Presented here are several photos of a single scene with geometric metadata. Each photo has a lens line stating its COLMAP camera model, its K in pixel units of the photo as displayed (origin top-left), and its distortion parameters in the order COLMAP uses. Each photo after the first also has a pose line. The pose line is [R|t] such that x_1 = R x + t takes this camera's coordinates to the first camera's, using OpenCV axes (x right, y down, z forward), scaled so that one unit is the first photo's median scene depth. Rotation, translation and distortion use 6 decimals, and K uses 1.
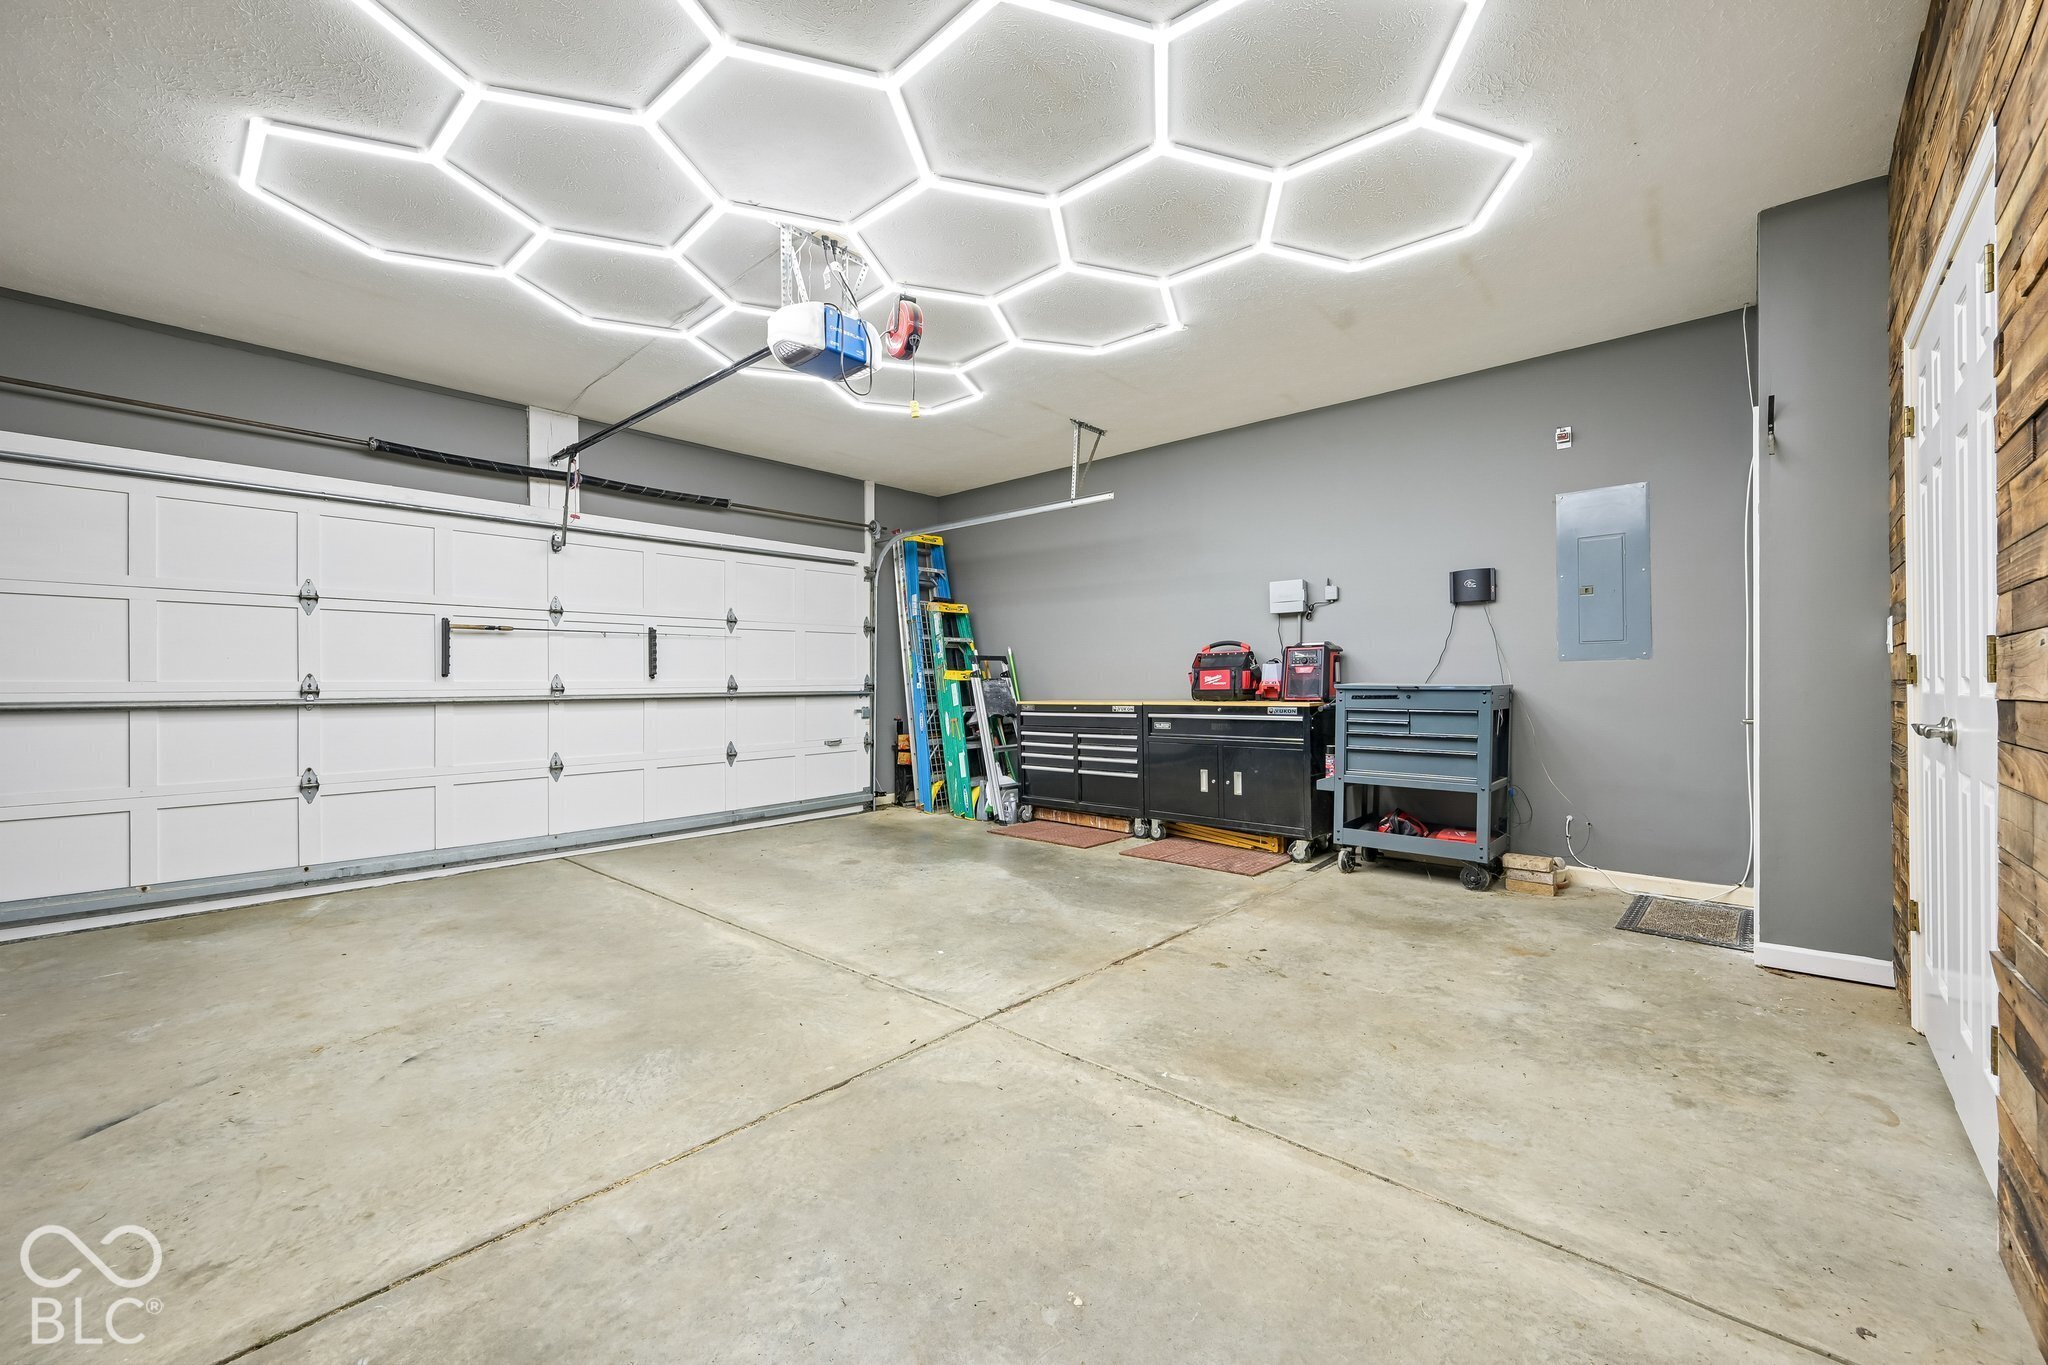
lens RADIAL K [[802.6, 0, 1027.6], [0, 802.6, 679.8], [0, 0, 1]] dist [-0.000926, 0.000357]
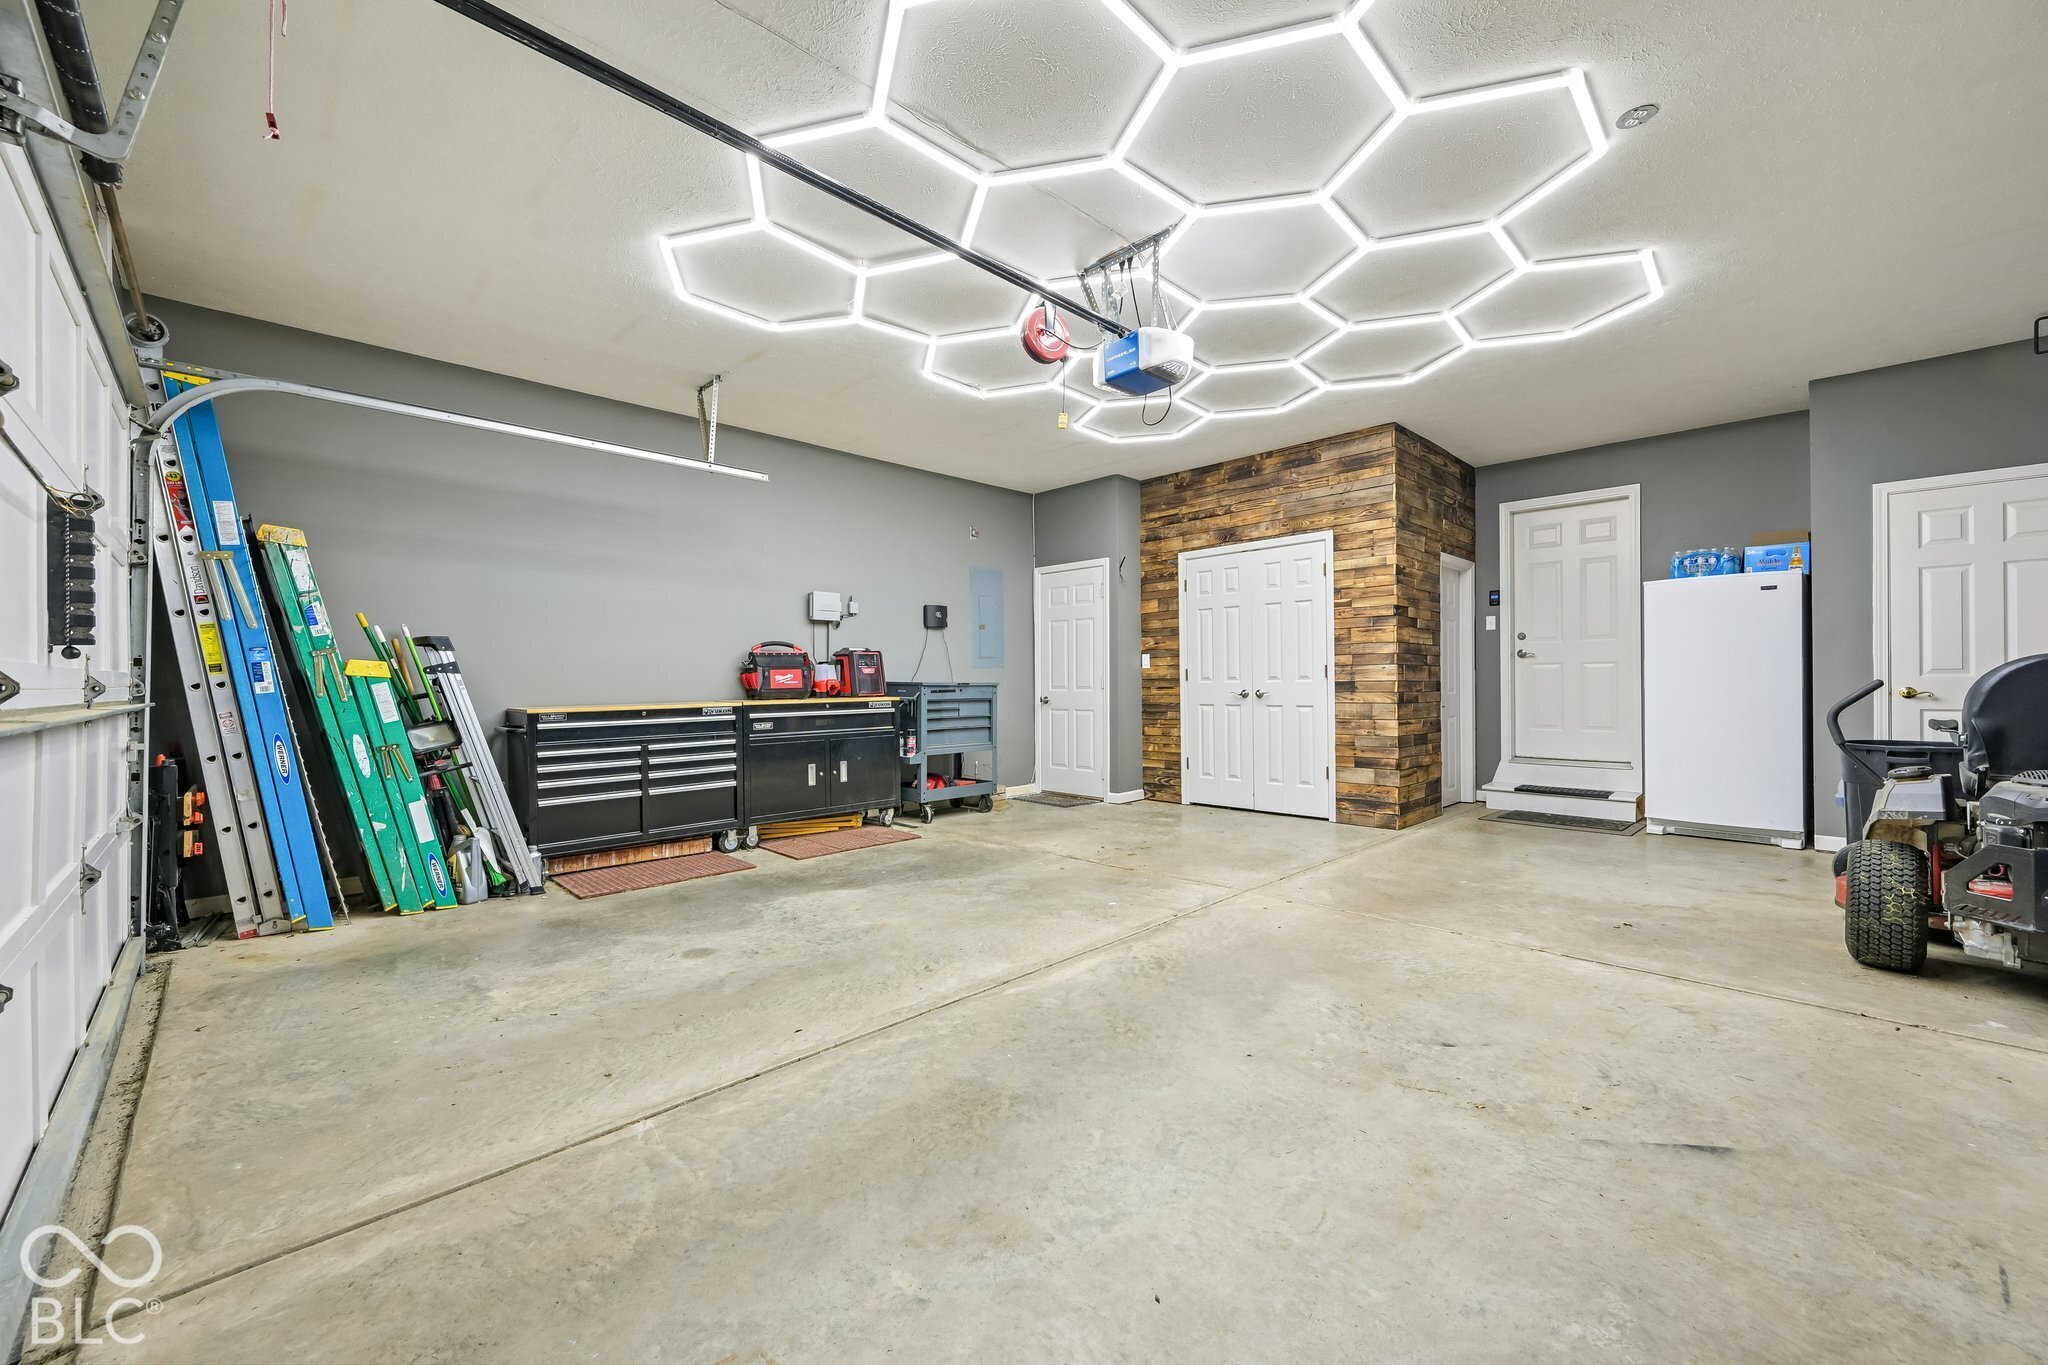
lens RADIAL K [[802.6, 0, 1027.6], [0, 802.6, 679.8], [0, 0, 1]] dist [-0.000926, 0.000357]
pose [[0.056187, 0.008763, 0.998382, -1.160347], [0.005033, 0.999946, -0.009060, 0.018382], [-0.998408, 0.005534, 0.056140, 0.945281]]
